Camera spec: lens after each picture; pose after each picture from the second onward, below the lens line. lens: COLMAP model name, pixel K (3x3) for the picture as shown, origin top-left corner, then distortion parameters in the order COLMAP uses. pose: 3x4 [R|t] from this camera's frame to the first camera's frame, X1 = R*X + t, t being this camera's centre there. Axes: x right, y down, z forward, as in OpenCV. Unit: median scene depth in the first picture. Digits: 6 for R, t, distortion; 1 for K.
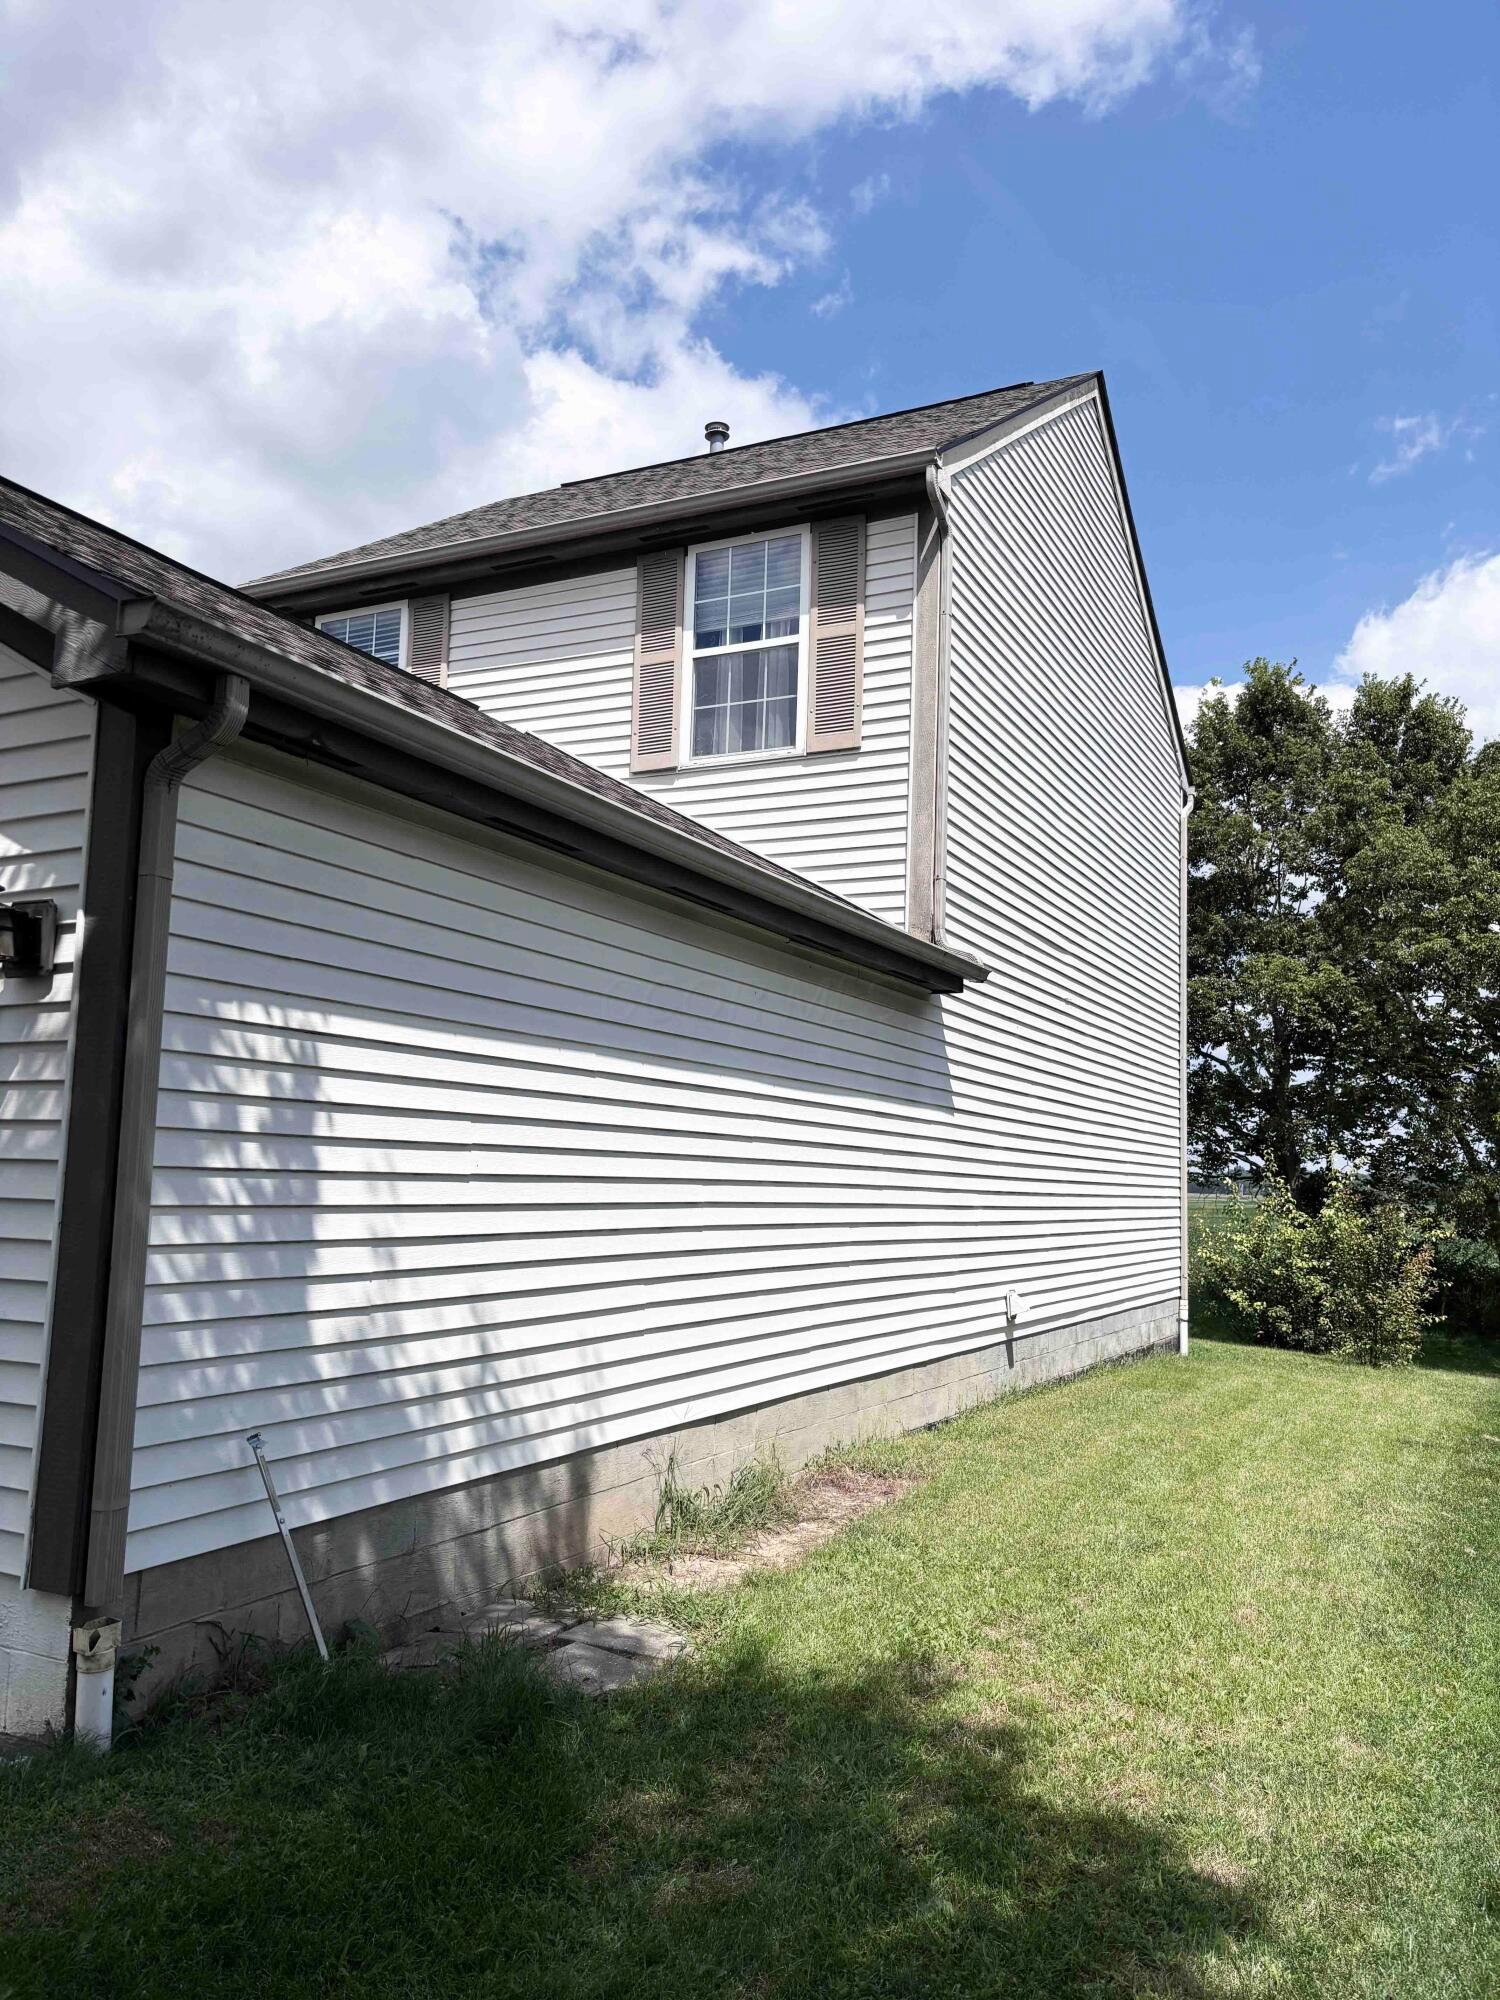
lens RADIAL K [[1524.5, 0, 748.7], [0, 1524.5, 999.1], [0, 0, 1]] dist [0.009419, -0.009476]
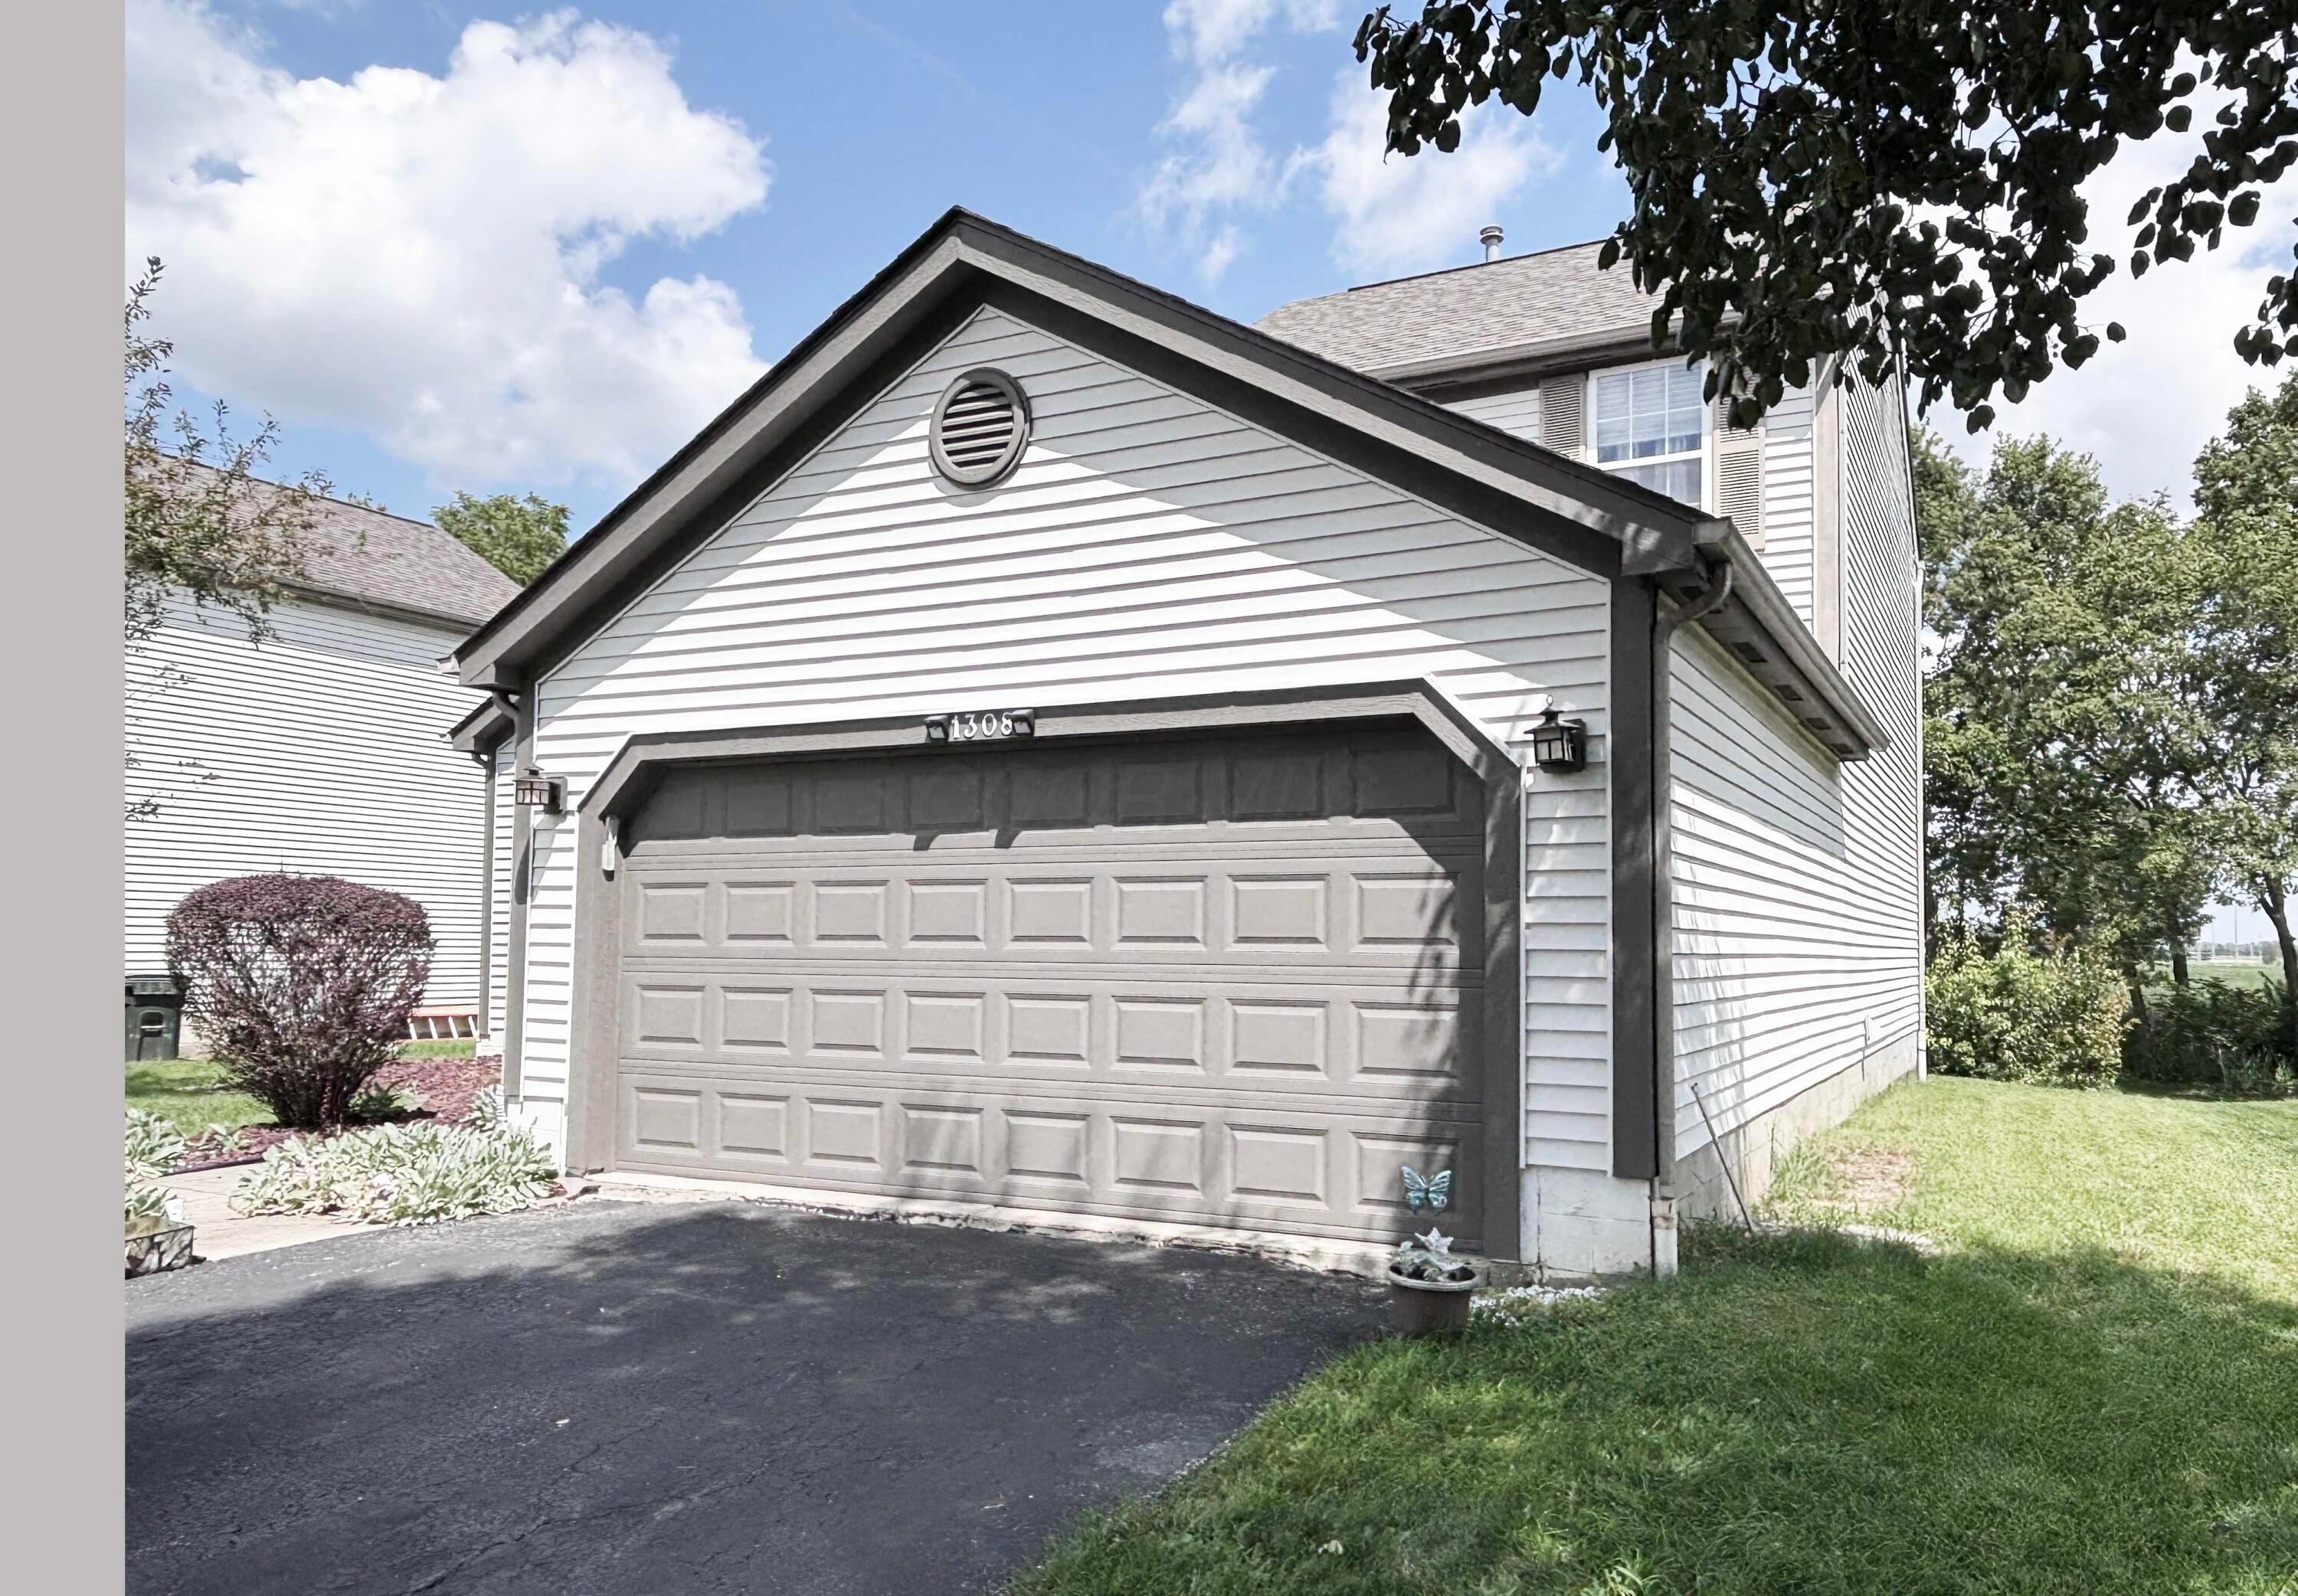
lens RADIAL K [[1560.2, 0, 1250.7], [0, 1560.2, 875.3], [0, 0, 1]] dist [0.028267, -0.001300]
pose [[0.999909, -0.012437, 0.005221, -0.193186], [0.012012, 0.997130, 0.074748, -0.007753], [-0.006136, -0.074678, 0.997189, -0.120770]]
